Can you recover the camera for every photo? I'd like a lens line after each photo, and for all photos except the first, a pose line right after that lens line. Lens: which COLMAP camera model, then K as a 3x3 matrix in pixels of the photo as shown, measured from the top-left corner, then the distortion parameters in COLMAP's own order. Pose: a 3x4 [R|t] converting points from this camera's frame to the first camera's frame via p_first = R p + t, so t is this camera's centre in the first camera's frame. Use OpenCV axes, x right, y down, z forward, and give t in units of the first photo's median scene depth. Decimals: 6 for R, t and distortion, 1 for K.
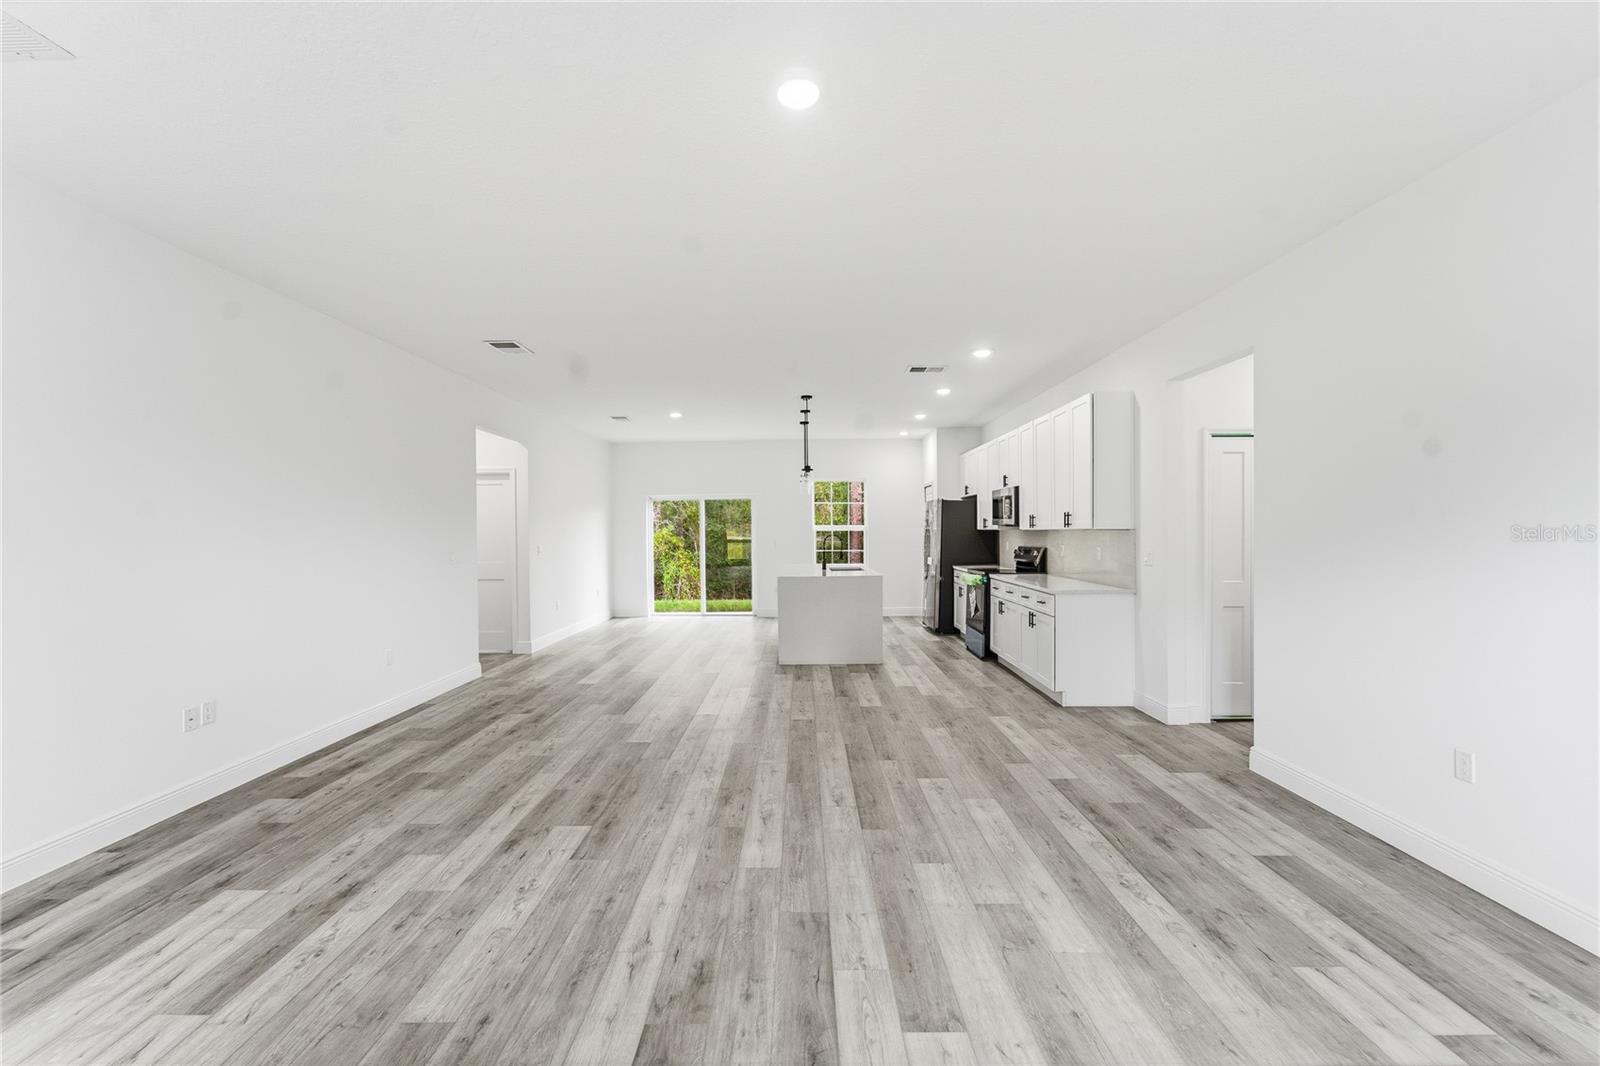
lens RADIAL K [[652.2, 0, 793.7], [0, 652.2, 530.4], [0, 0, 1]] dist [-0.021402, 0.010981]
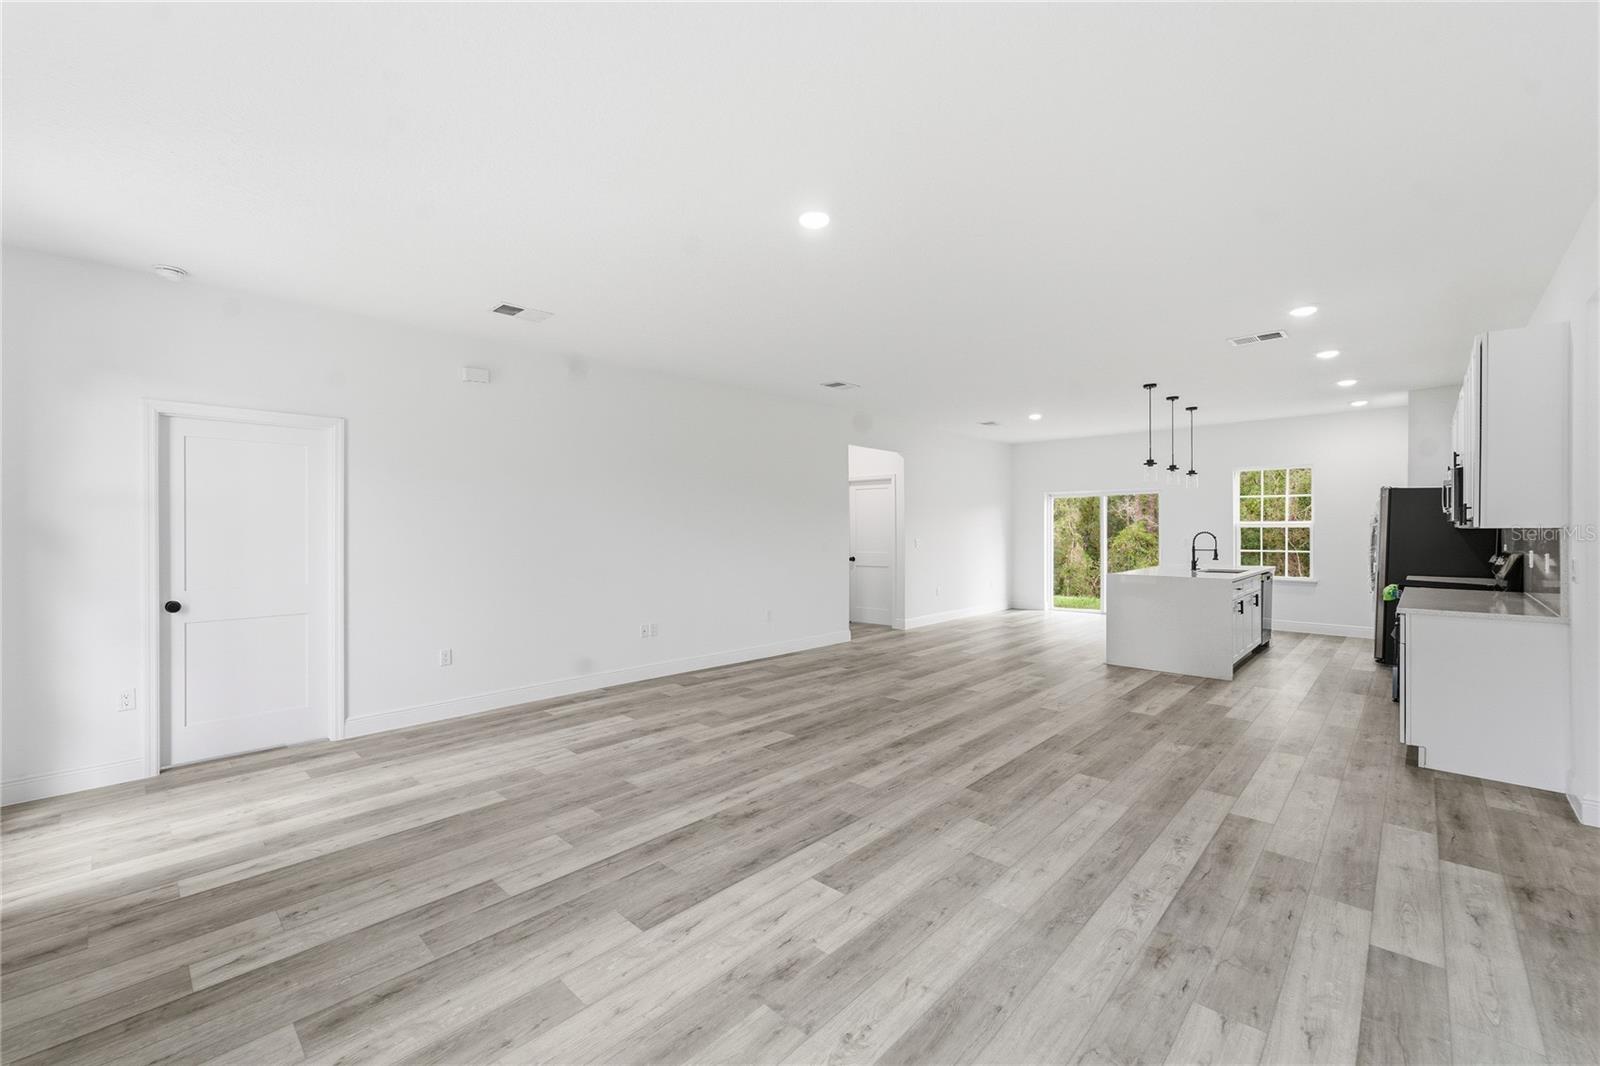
lens RADIAL K [[652.2, 0, 793.7], [0, 652.2, 530.4], [0, 0, 1]] dist [-0.021402, 0.010981]
pose [[0.731590, 0.008009, -0.681698, 0.549075], [-0.003424, 0.999962, 0.008074, -0.003192], [0.681736, -0.003573, 0.731589, -0.037910]]
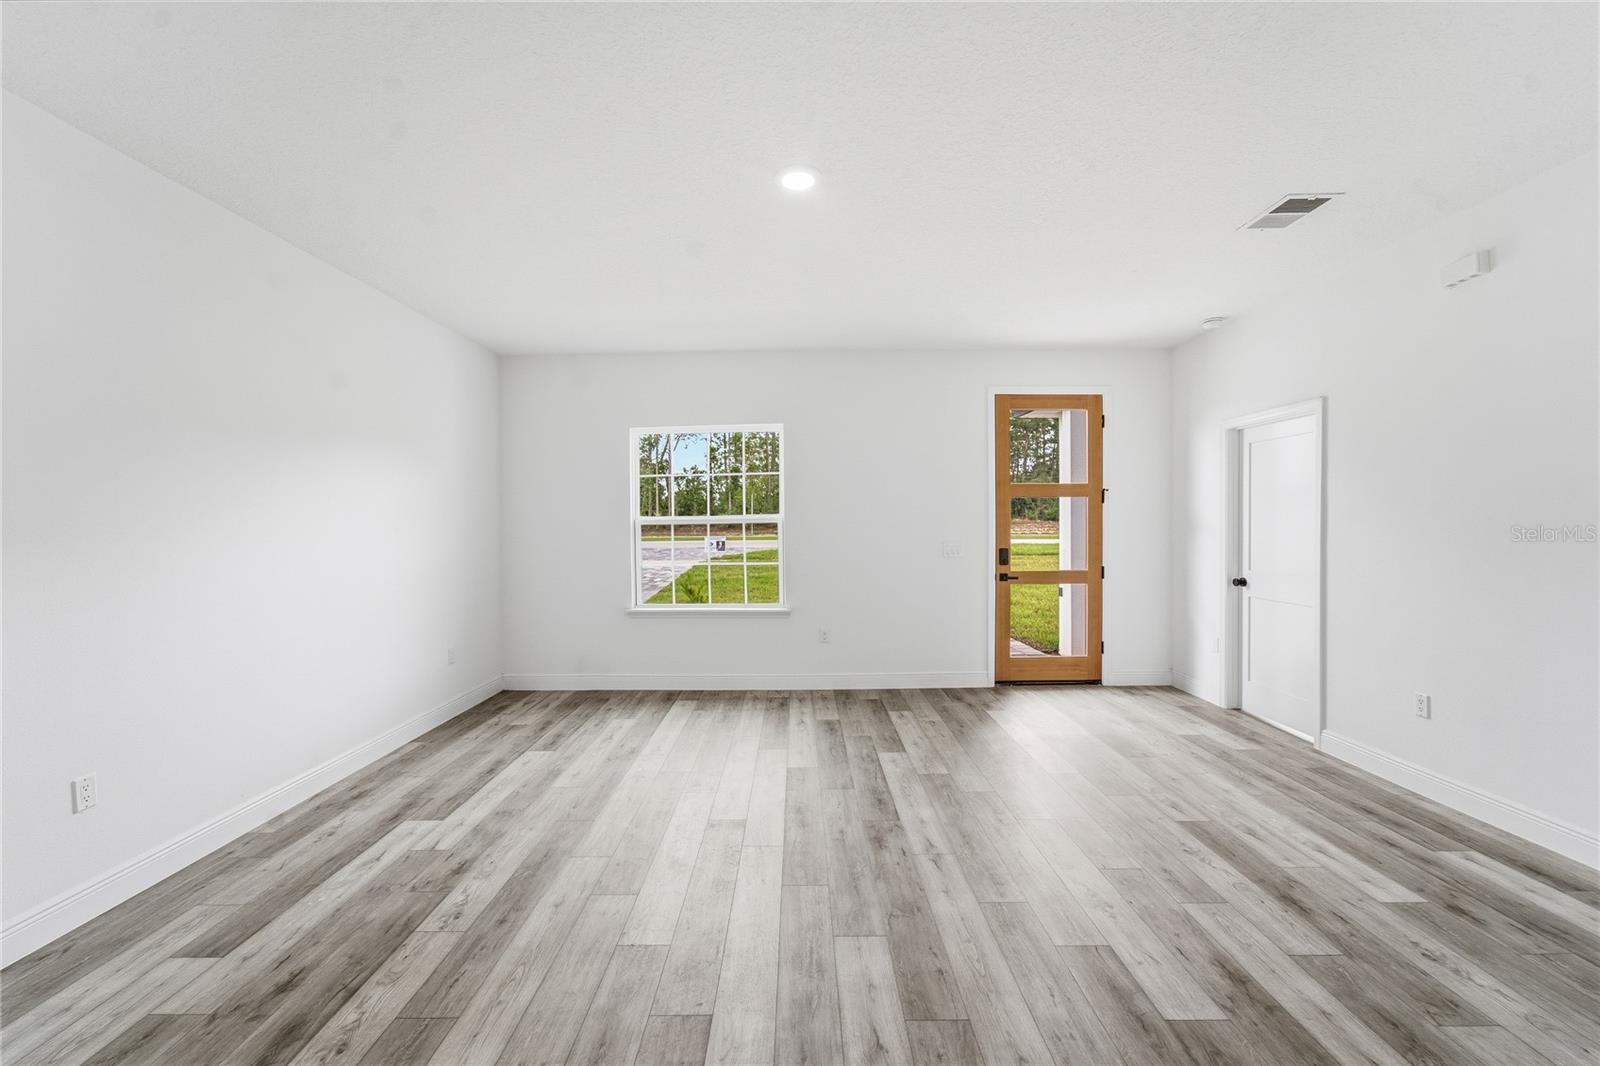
lens RADIAL K [[652.2, 0, 793.7], [0, 652.2, 530.4], [0, 0, 1]] dist [-0.021402, 0.010981]
pose [[-0.999849, 0.016909, -0.003970, 0.019101], [0.016869, 0.999807, 0.010105, -0.000902], [0.004140, 0.010036, -0.999941, 1.329937]]
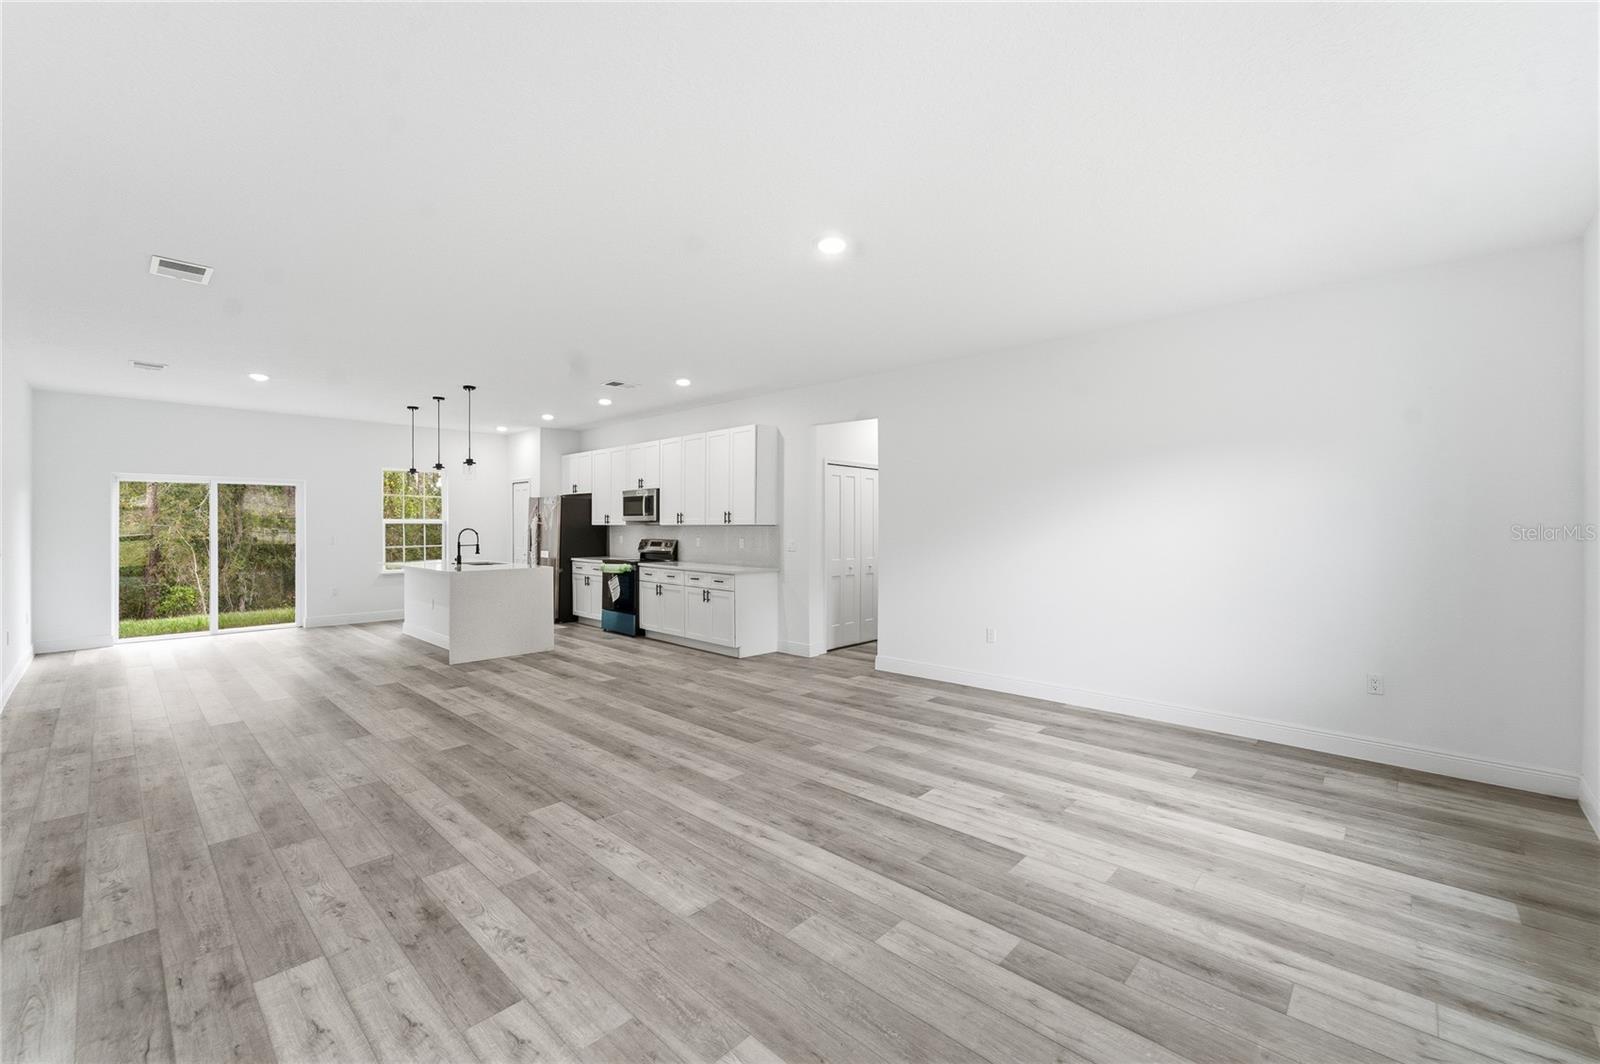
lens RADIAL K [[652.2, 0, 793.7], [0, 652.2, 529.4], [0, 0, 1]] dist [-0.021402, 0.010981]
pose [[0.680954, 0.003169, 0.732319, -0.698118], [-0.006267, 0.999979, 0.001500, 0.006213], [-0.732299, -0.005611, 0.680960, 0.002371]]
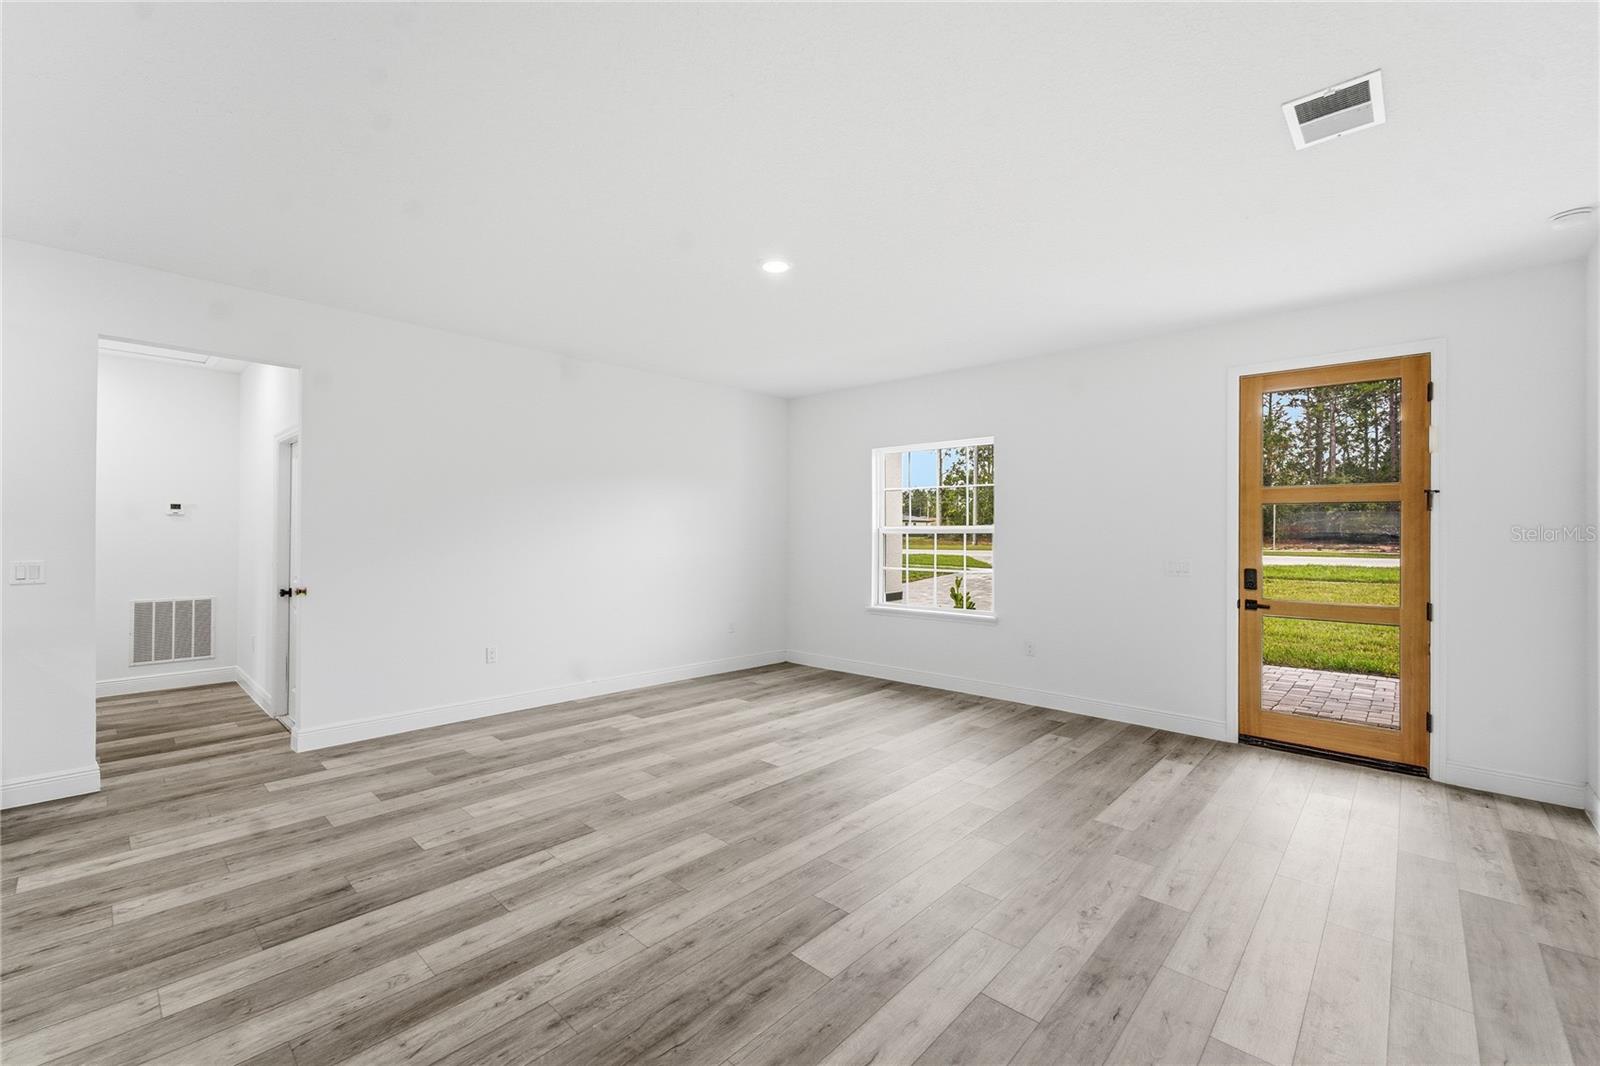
lens RADIAL K [[665.0, 0, 784.4], [0, 665.0, 516.7], [0, 0, 1]] dist [-0.025794, 0.012168]
pose [[-0.729854, 0.020874, 0.683284, -0.674411], [-0.000297, 0.999524, -0.030853, 0.005980], [-0.683603, -0.022721, -0.729500, 1.289257]]
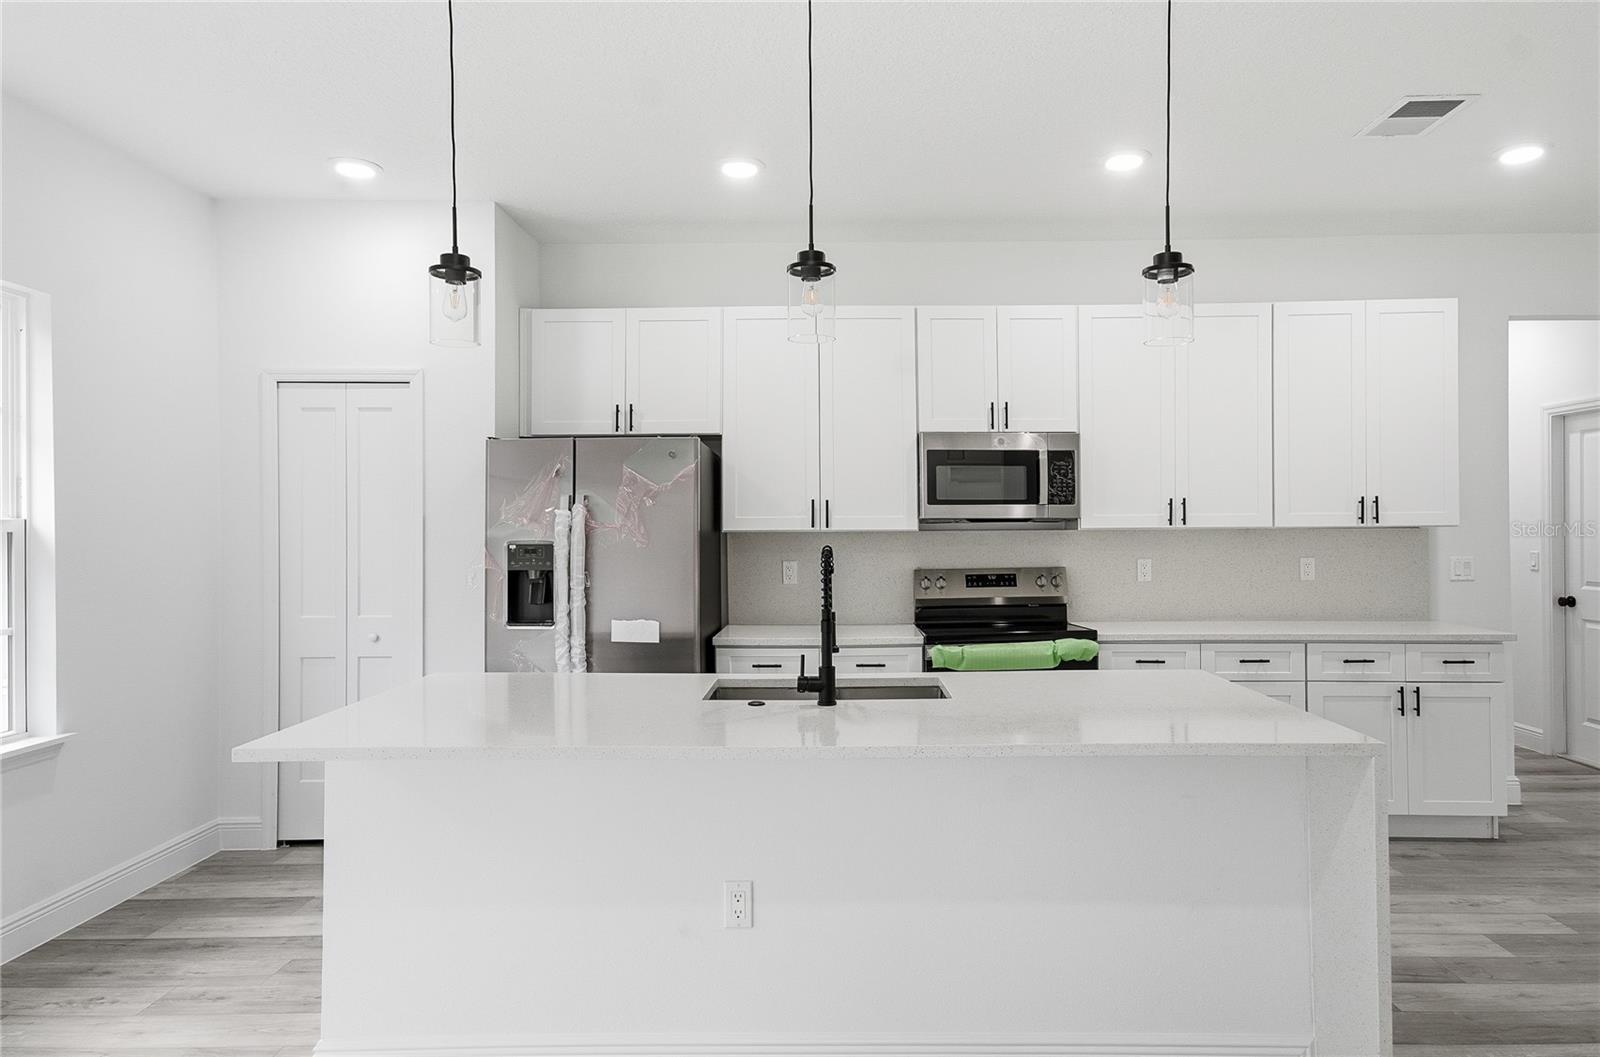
lens RADIAL K [[953.6, 0, 800.0], [0, 953.6, 528.5], [0, 0, 1]] dist [0.002415, 0.000660]
pose [[-0.002677, 0.014586, 0.999890, -0.600569], [0.004651, 0.999883, -0.014573, 0.014606], [-0.999986, 0.004611, -0.002745, 2.273076]]
